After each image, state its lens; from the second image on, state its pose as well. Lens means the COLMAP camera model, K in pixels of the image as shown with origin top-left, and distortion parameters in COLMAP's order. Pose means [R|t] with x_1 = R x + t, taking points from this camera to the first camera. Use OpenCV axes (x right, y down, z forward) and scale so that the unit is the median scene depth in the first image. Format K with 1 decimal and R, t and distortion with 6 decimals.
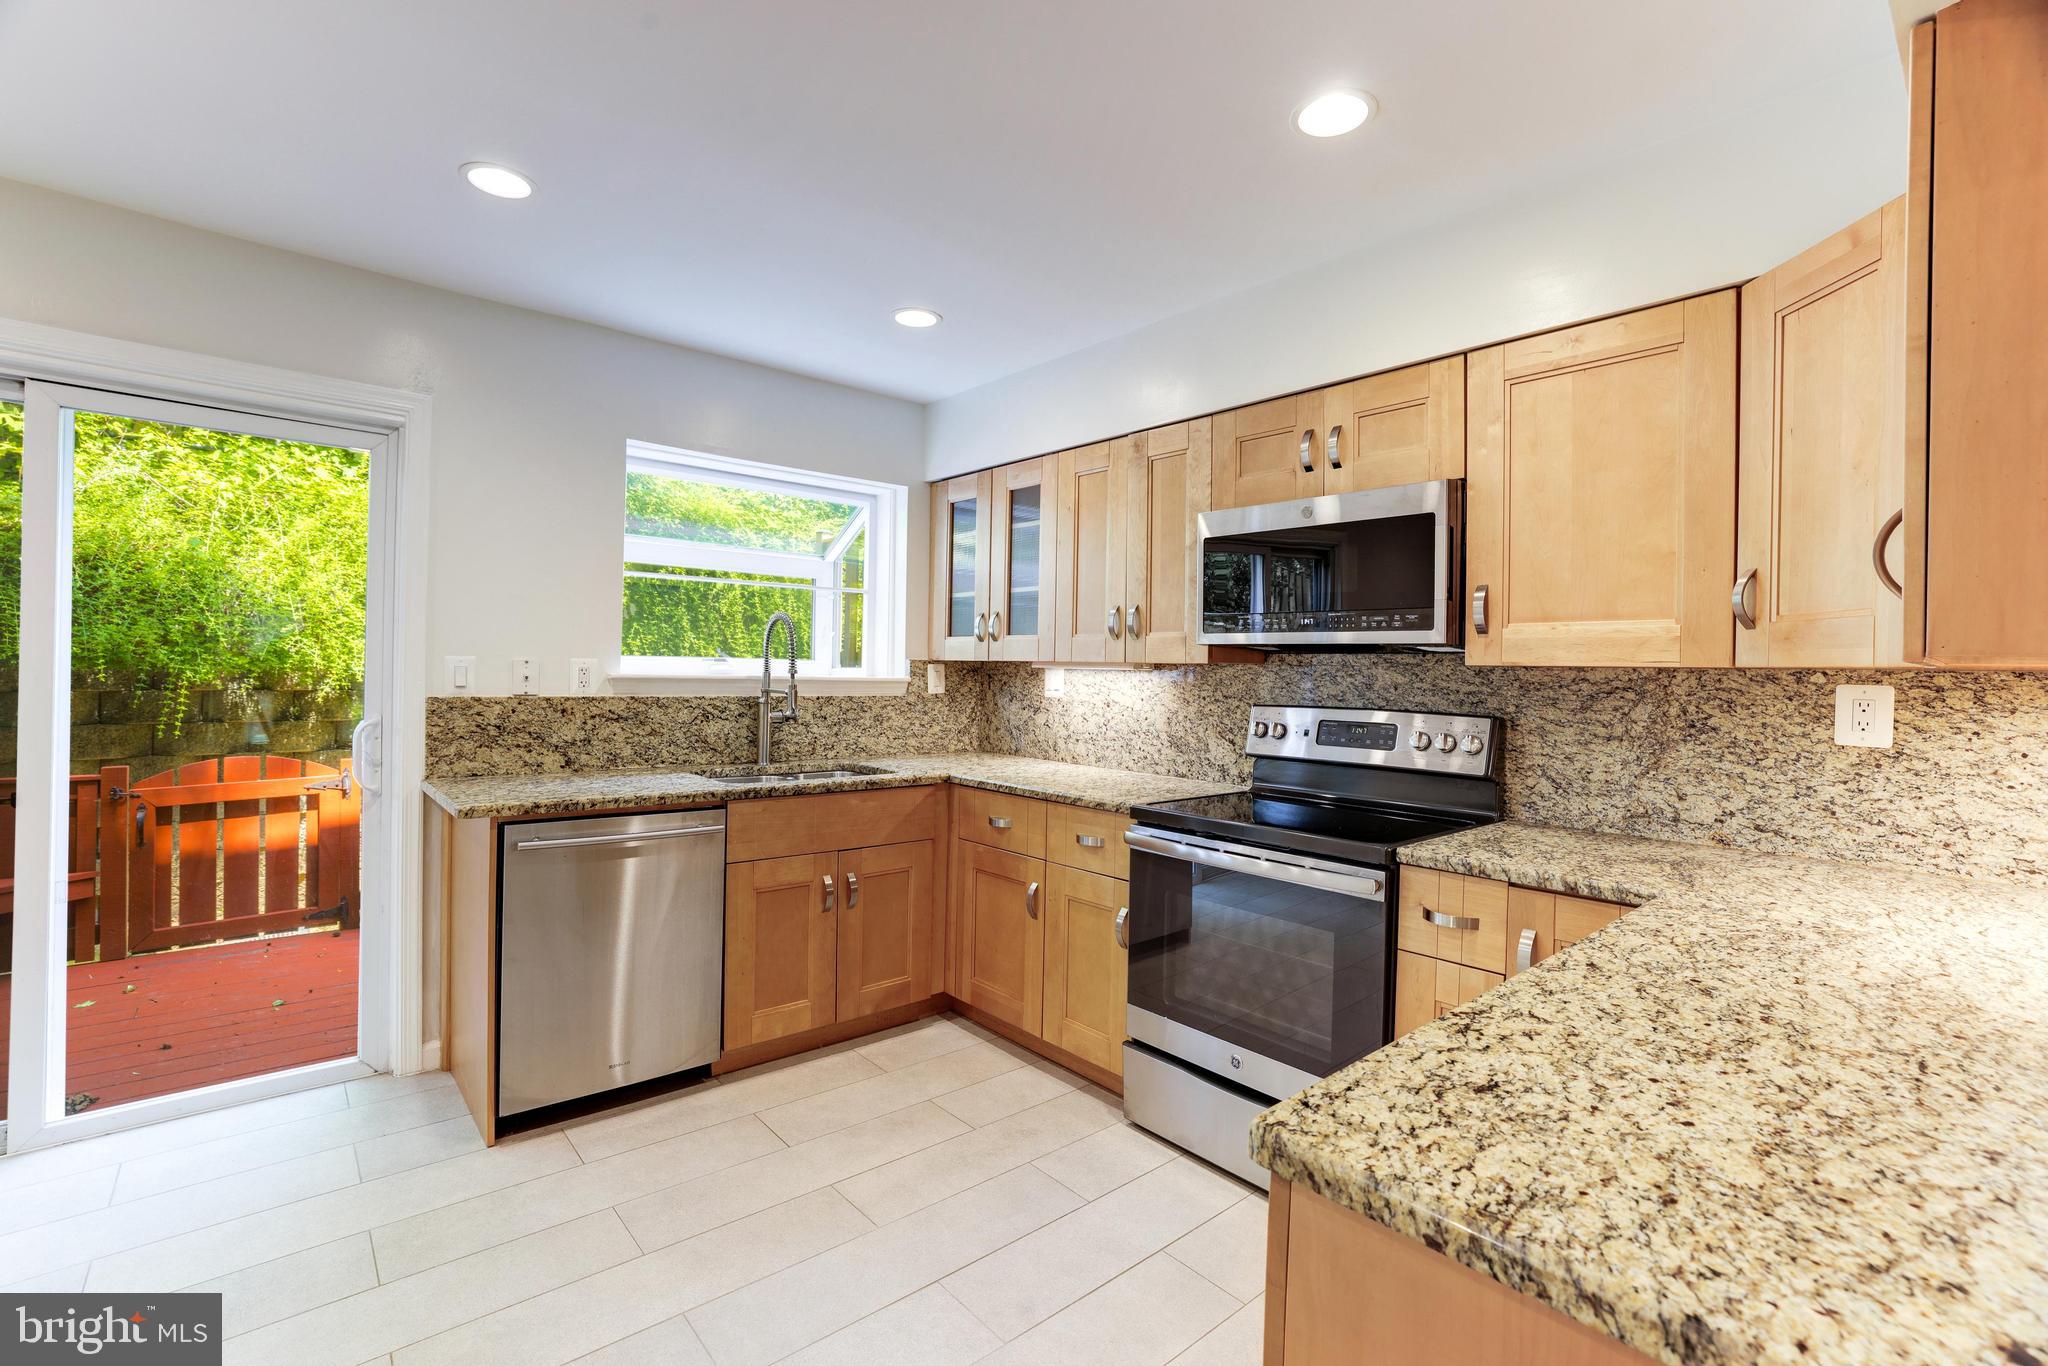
lens RADIAL K [[897.2, 0, 1009.1], [0, 897.2, 675.3], [0, 0, 1]] dist [-0.019321, 0.010210]
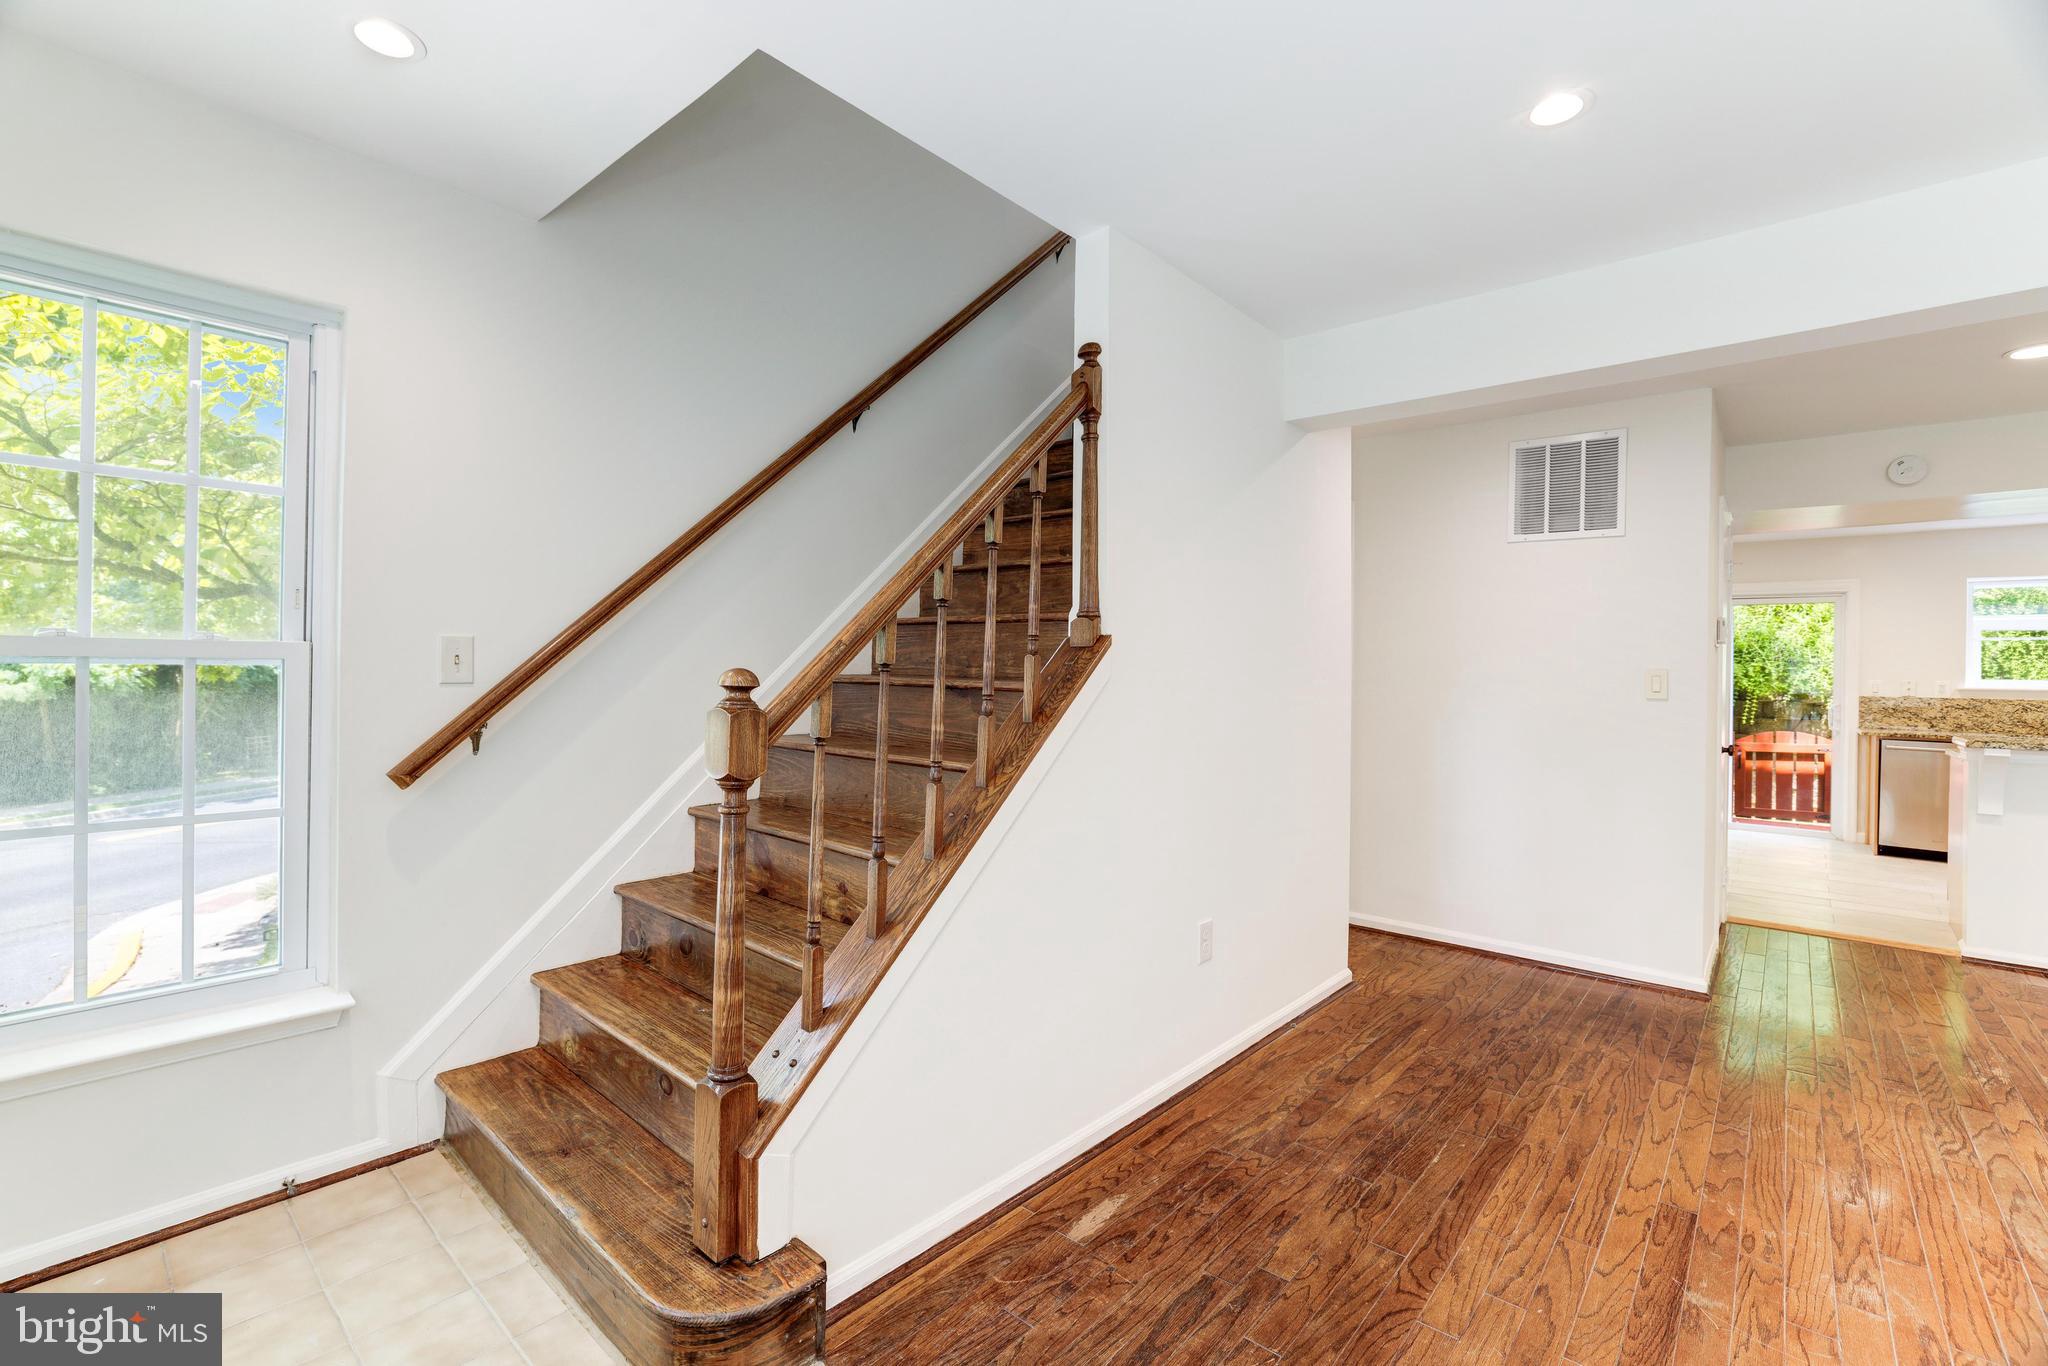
lens RADIAL K [[897.2, 0, 1026.1], [0, 897.2, 673.3], [0, 0, 1]] dist [-0.019321, 0.010210]
pose [[0.156782, -0.019071, -0.987449, 1.055914], [-0.019372, 0.999562, -0.022380, 0.044154], [0.987443, 0.022638, 0.156344, -1.246029]]
